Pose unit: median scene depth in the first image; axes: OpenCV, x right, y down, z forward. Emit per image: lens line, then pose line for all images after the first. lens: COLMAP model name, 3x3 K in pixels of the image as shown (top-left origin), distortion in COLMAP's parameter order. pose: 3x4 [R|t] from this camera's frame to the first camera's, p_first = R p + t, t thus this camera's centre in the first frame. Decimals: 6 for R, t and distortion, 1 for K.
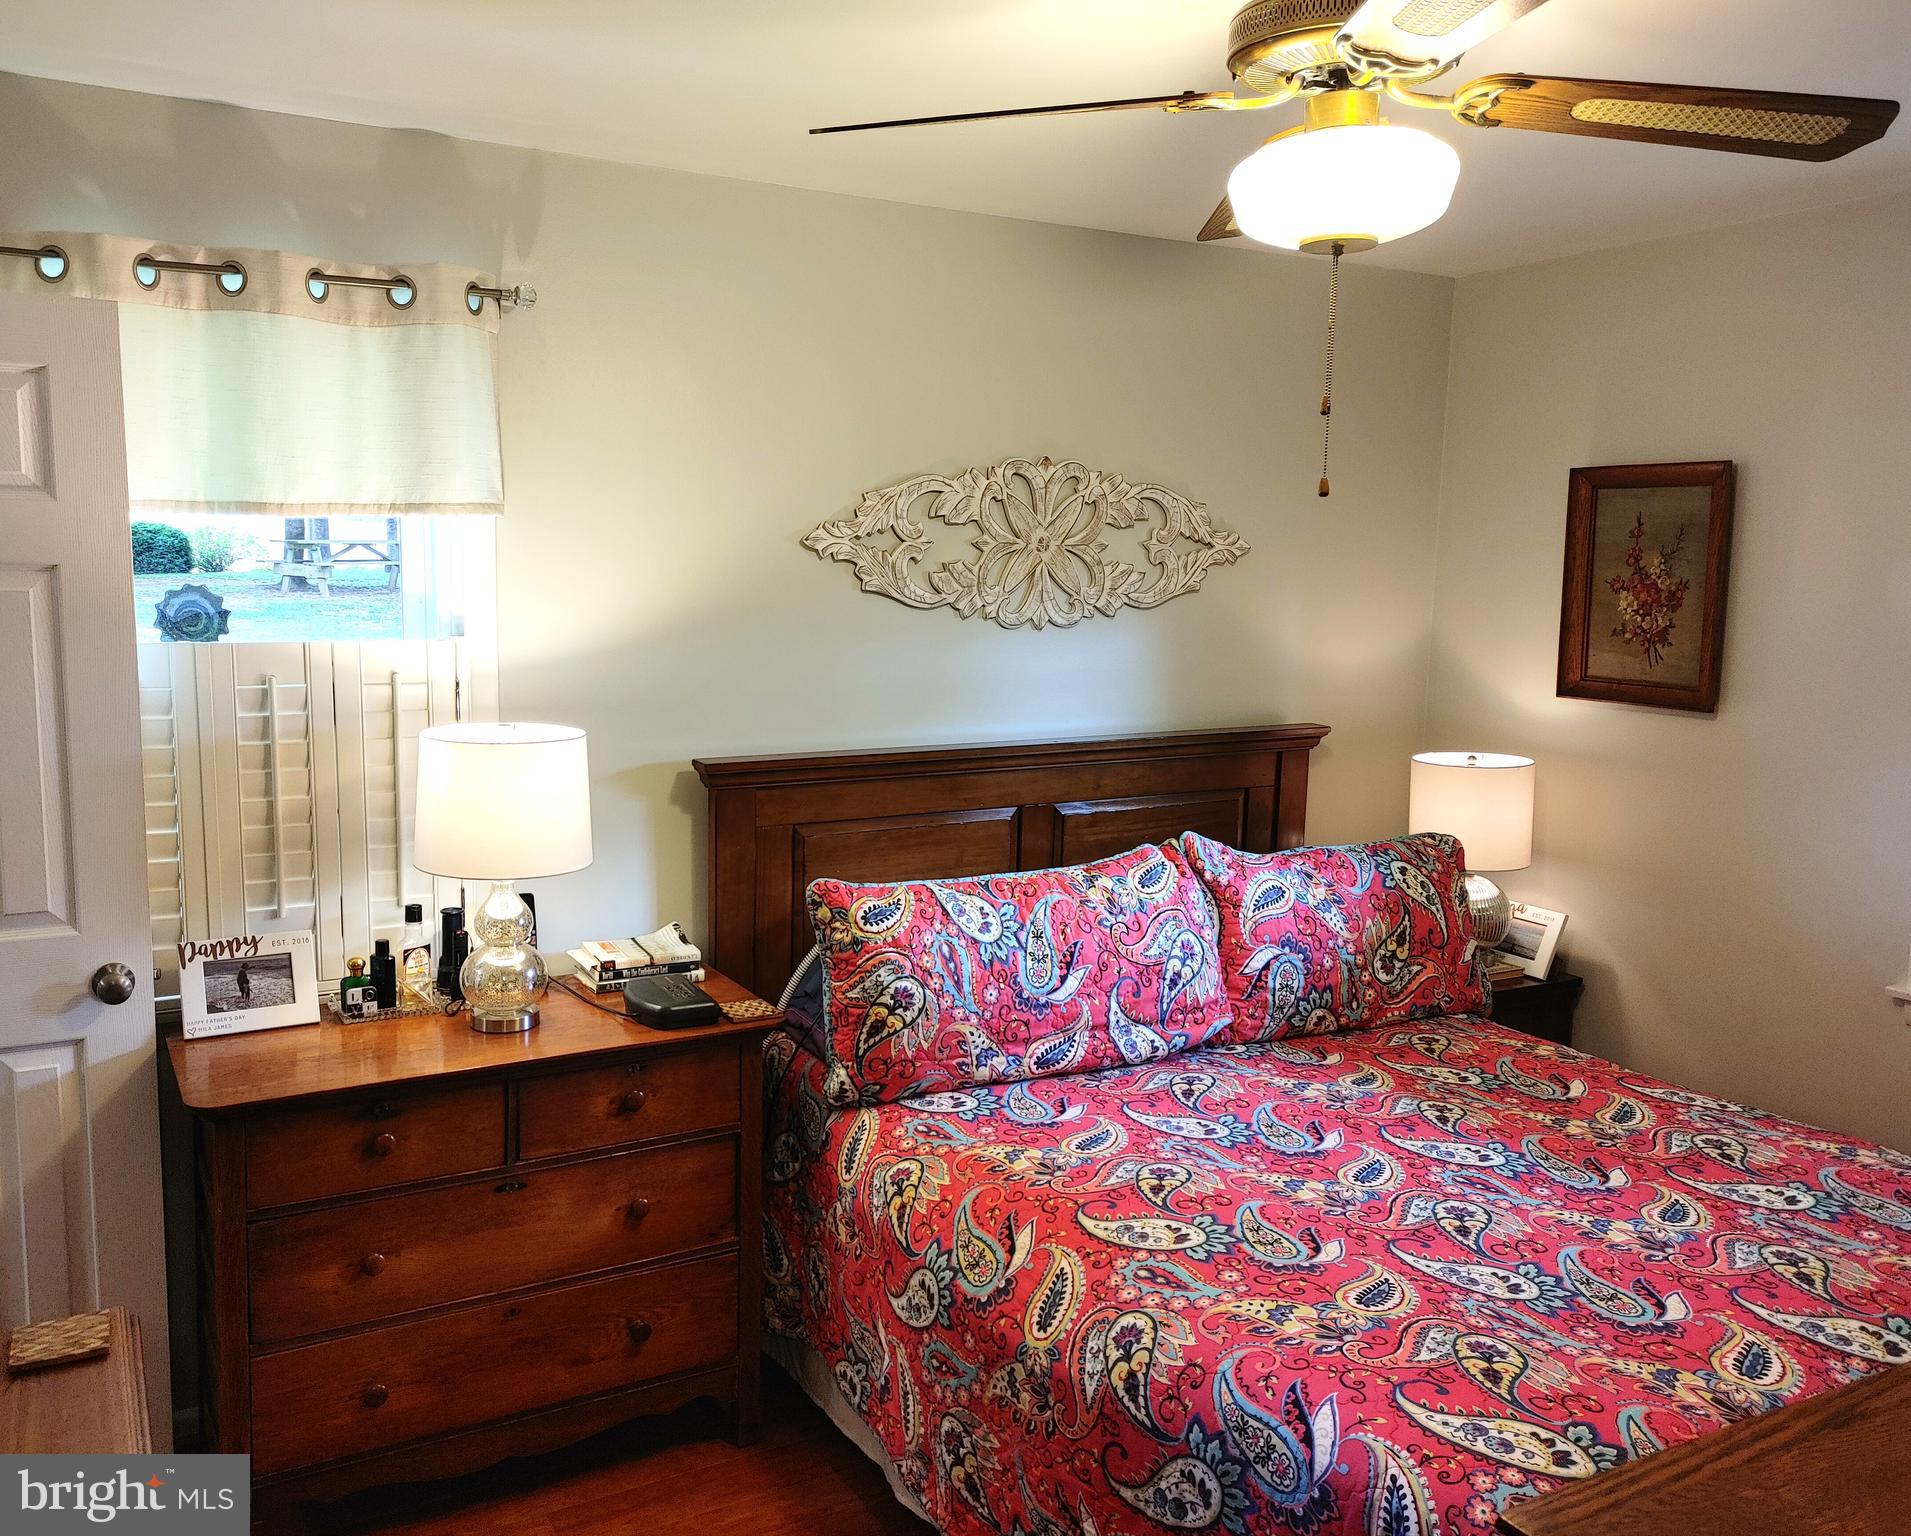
lens RADIAL K [[1556.7, 0, 941.9], [0, 1556.7, 765.7], [0, 0, 1]] dist [0.013826, -0.001604]
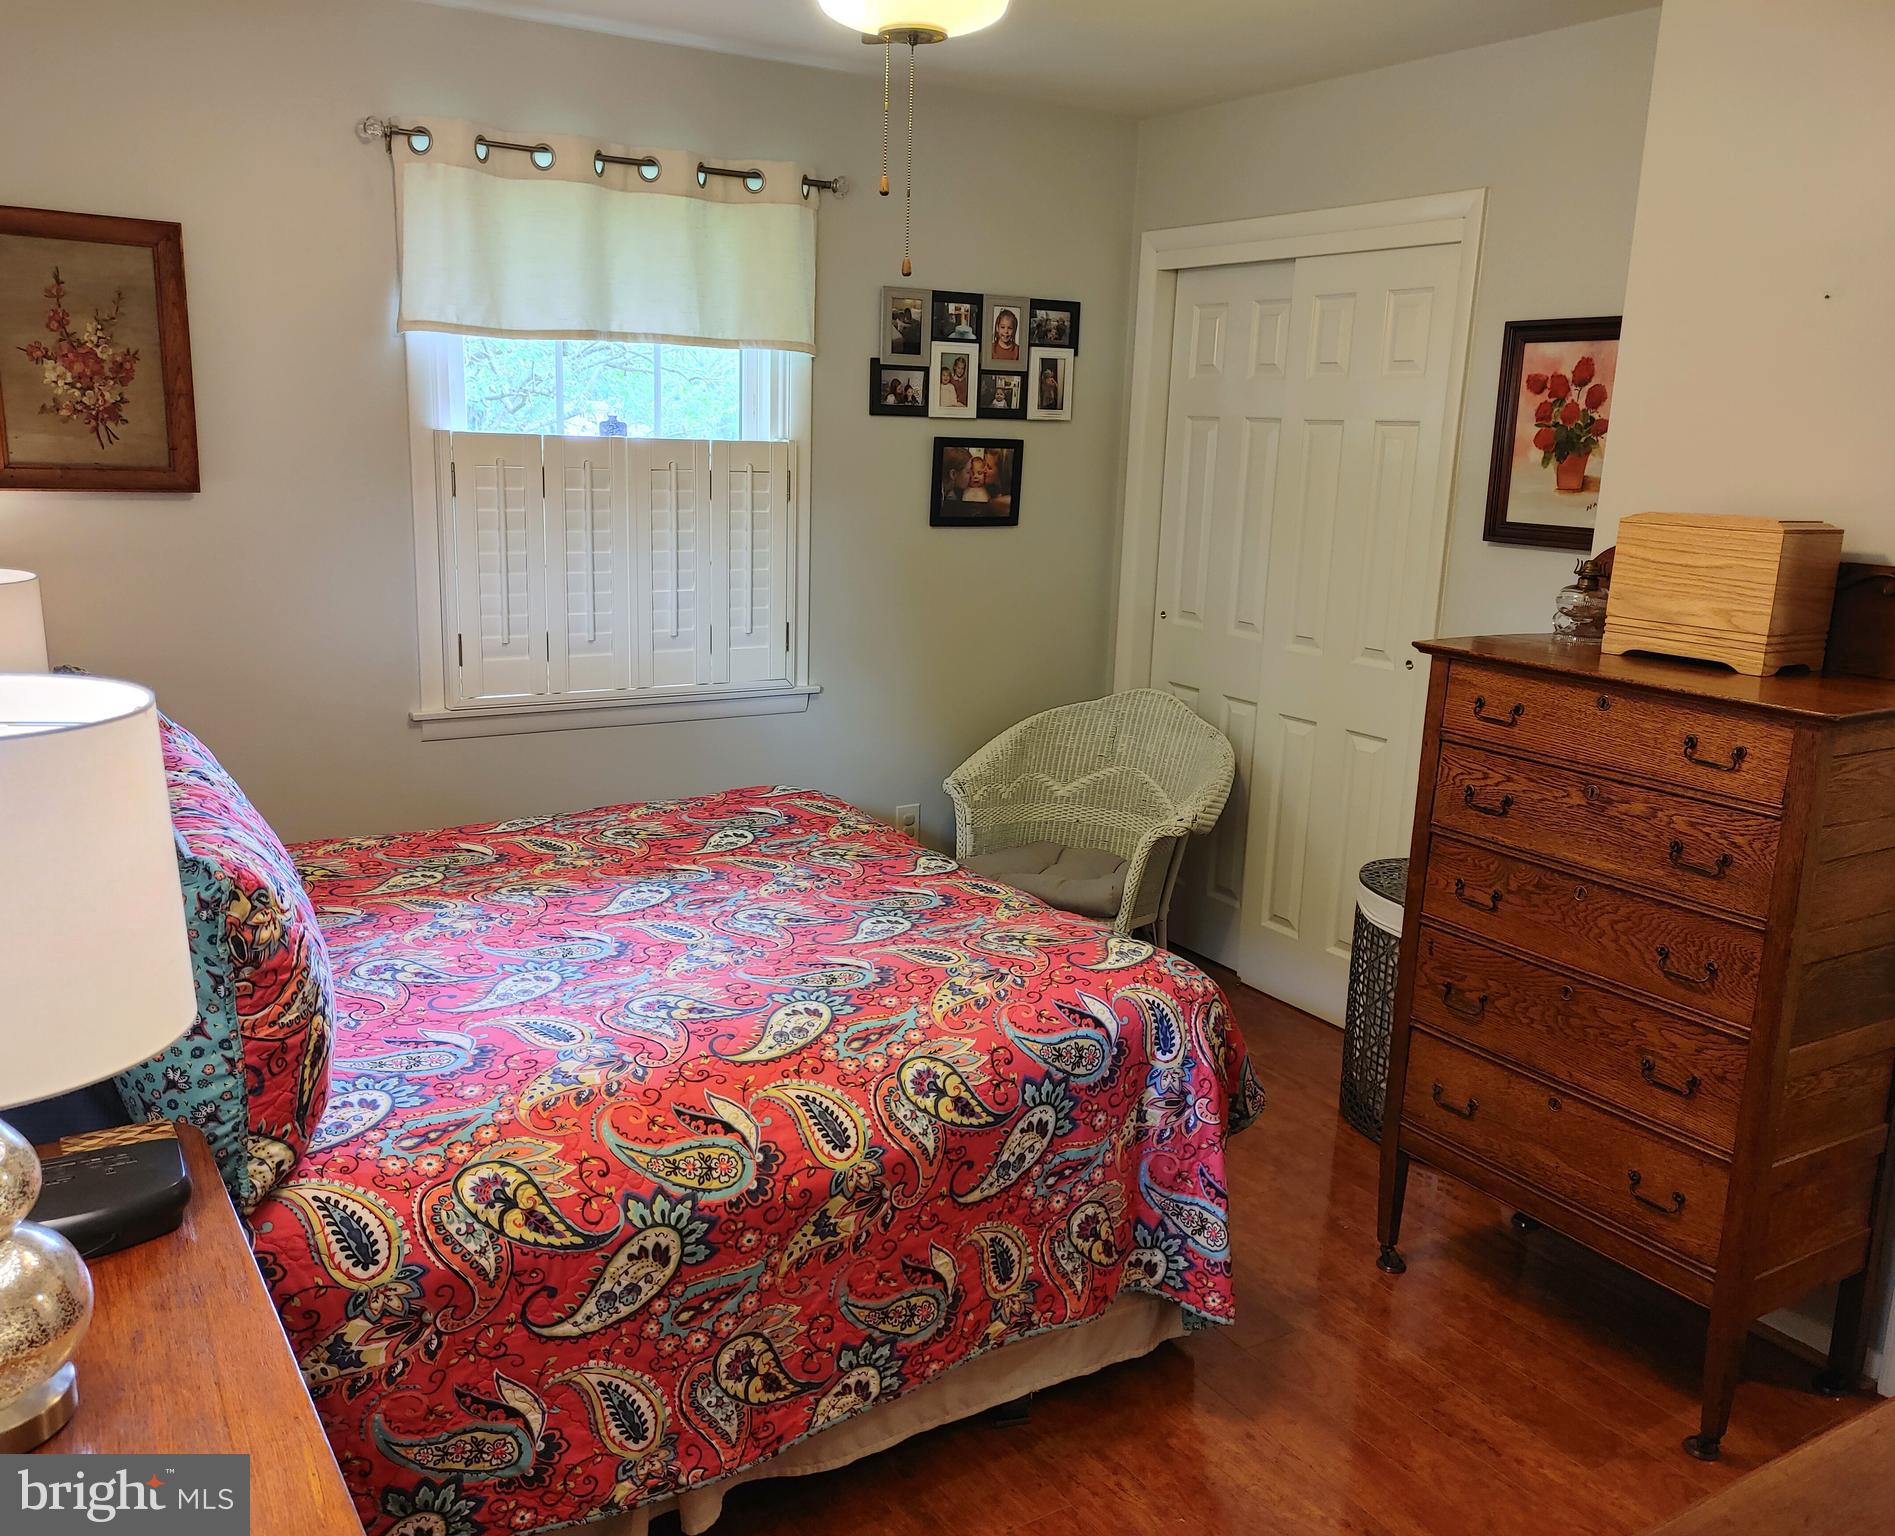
lens RADIAL K [[1543.7, 0, 931.6], [0, 1543.7, 762.6], [0, 0, 1]] dist [0.013826, -0.001604]
pose [[-0.047219, -0.235267, 0.970783, -0.733888], [0.097444, 0.966147, 0.238883, -0.083168], [-0.994120, 0.105876, -0.022695, 0.854470]]
